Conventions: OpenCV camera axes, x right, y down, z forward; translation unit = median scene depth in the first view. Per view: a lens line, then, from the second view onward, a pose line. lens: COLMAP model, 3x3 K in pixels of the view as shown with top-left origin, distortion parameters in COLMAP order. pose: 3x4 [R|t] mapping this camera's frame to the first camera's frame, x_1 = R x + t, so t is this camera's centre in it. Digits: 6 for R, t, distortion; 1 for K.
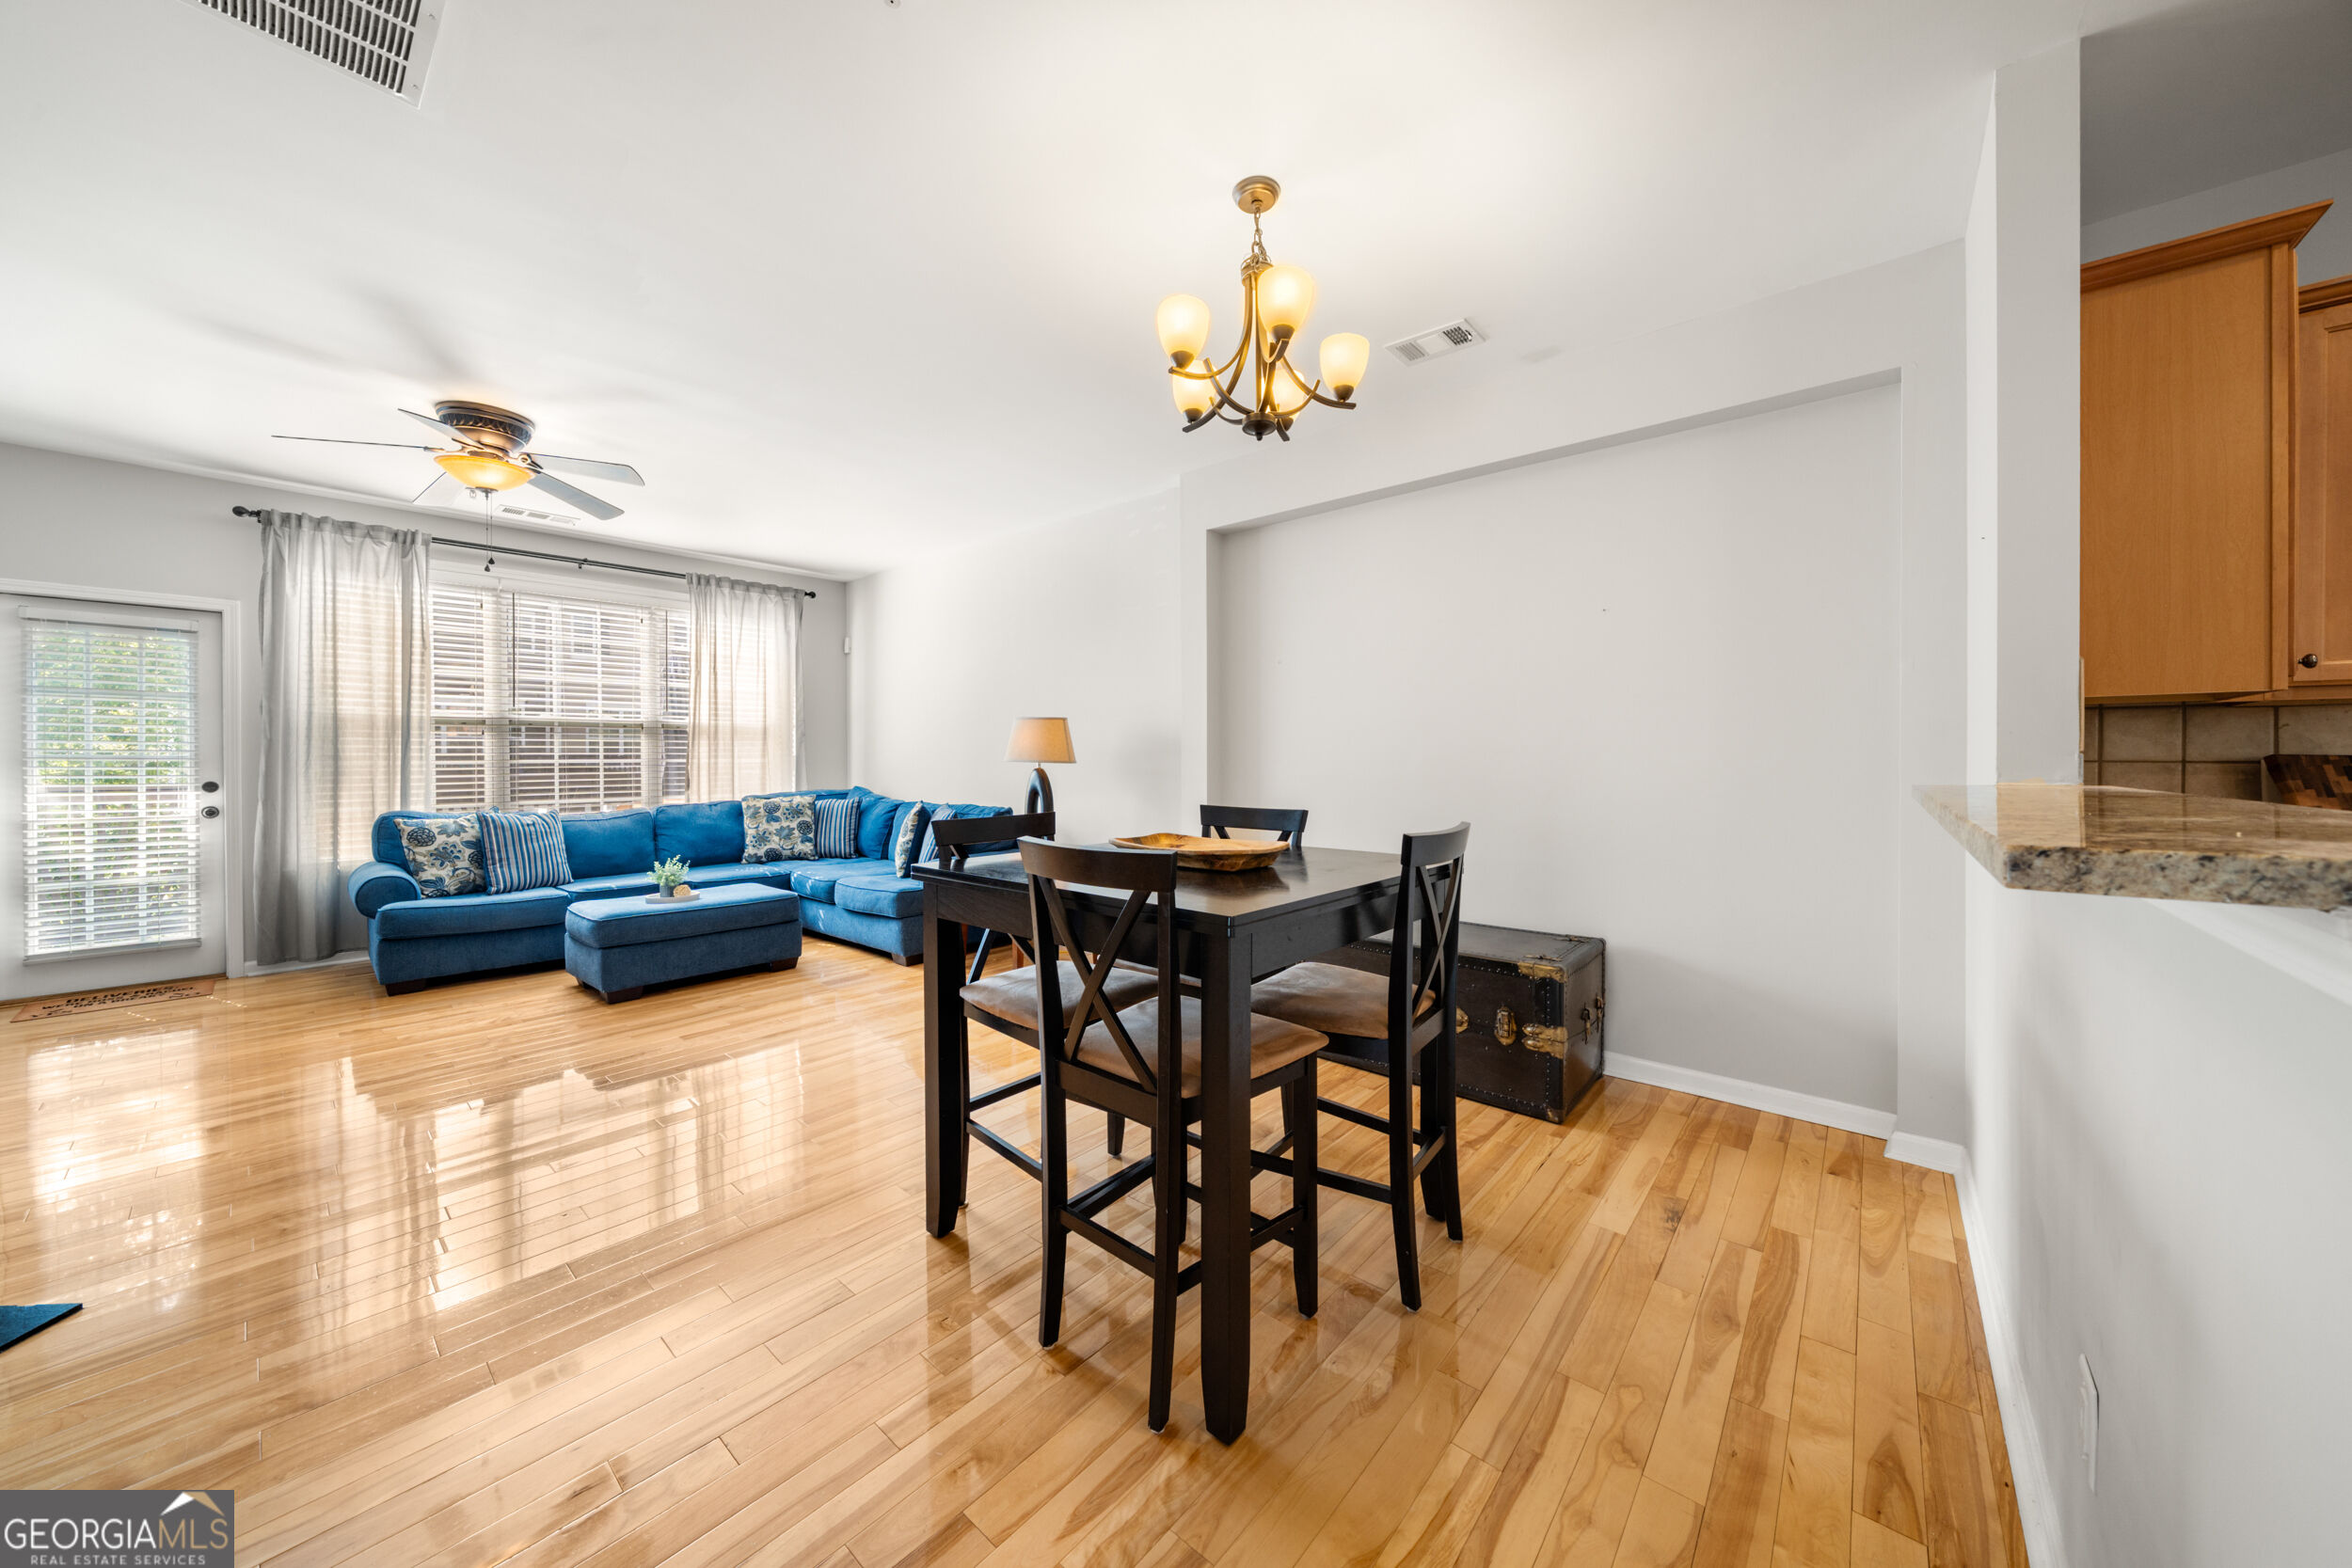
lens RADIAL K [[807.8, 0, 1166.9], [0, 807.8, 771.2], [0, 0, 1]] dist [-0.006087, 0.000128]
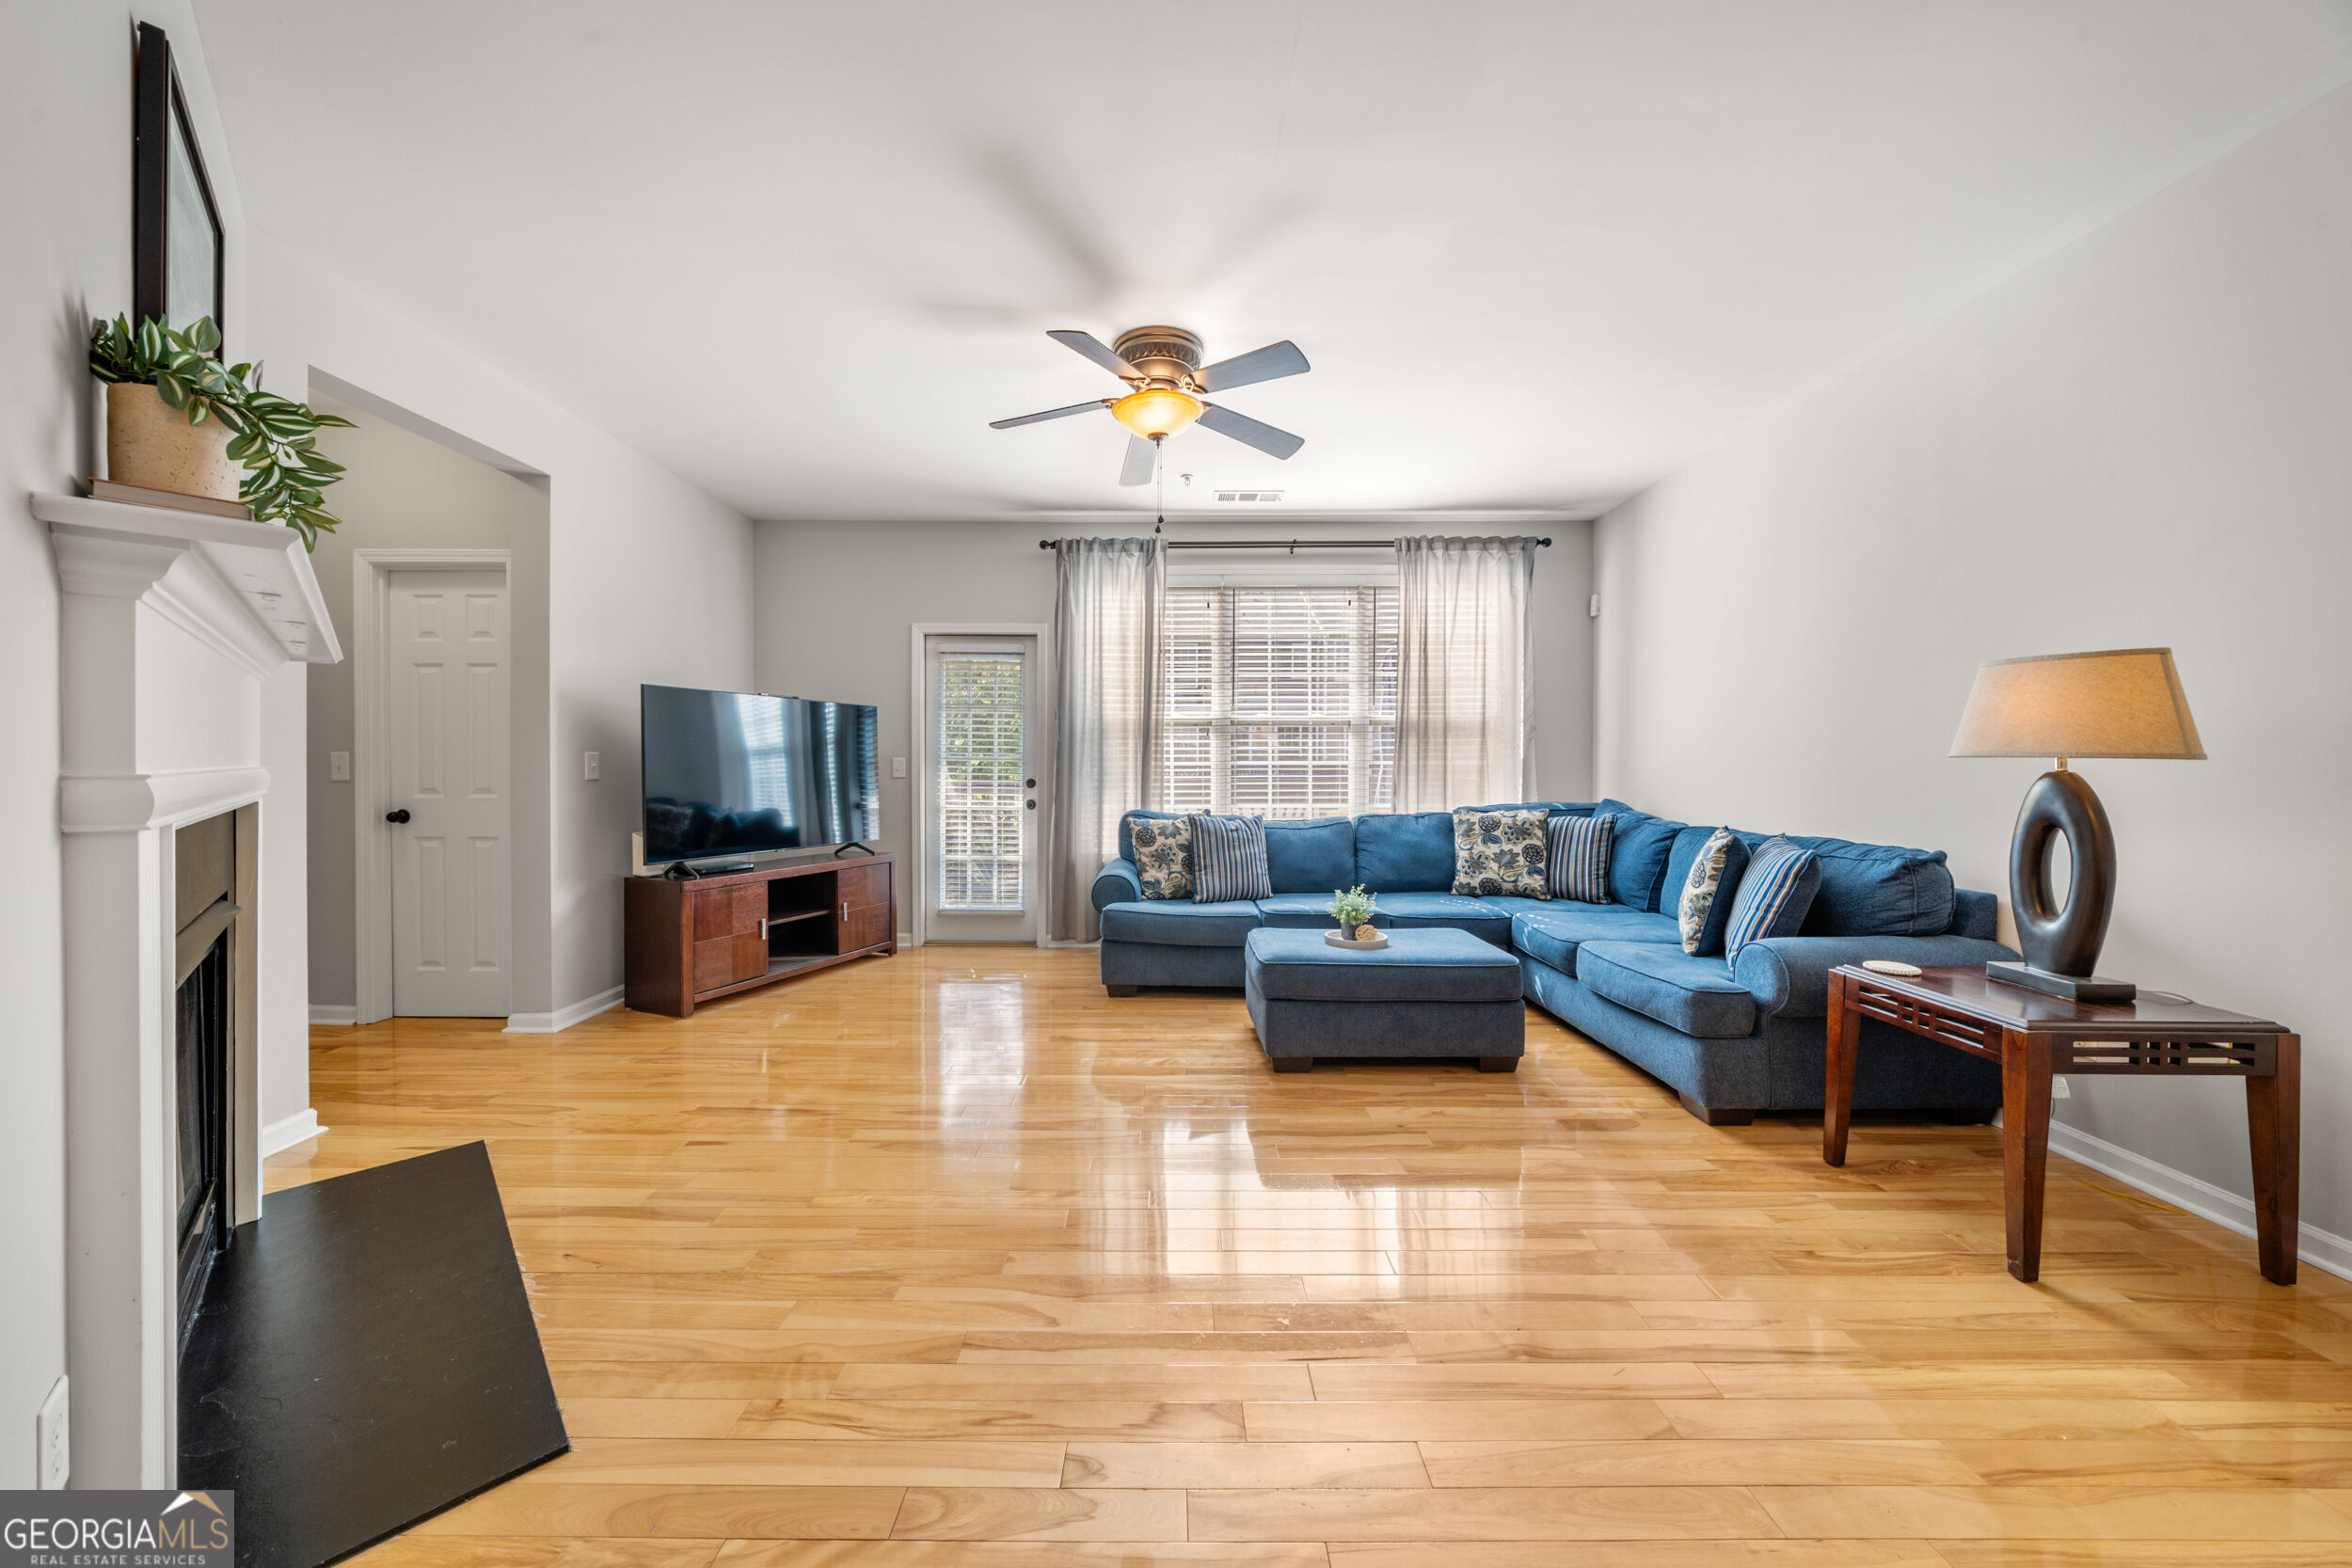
lens RADIAL K [[807.8, 0, 1166.9], [0, 807.8, 771.2], [0, 0, 1]] dist [-0.006087, 0.000128]
pose [[0.658693, 0.004622, -0.752398, -0.141051], [-0.014413, 0.999875, -0.006476, 0.005615], [0.752274, 0.015110, 0.658677, 0.321348]]
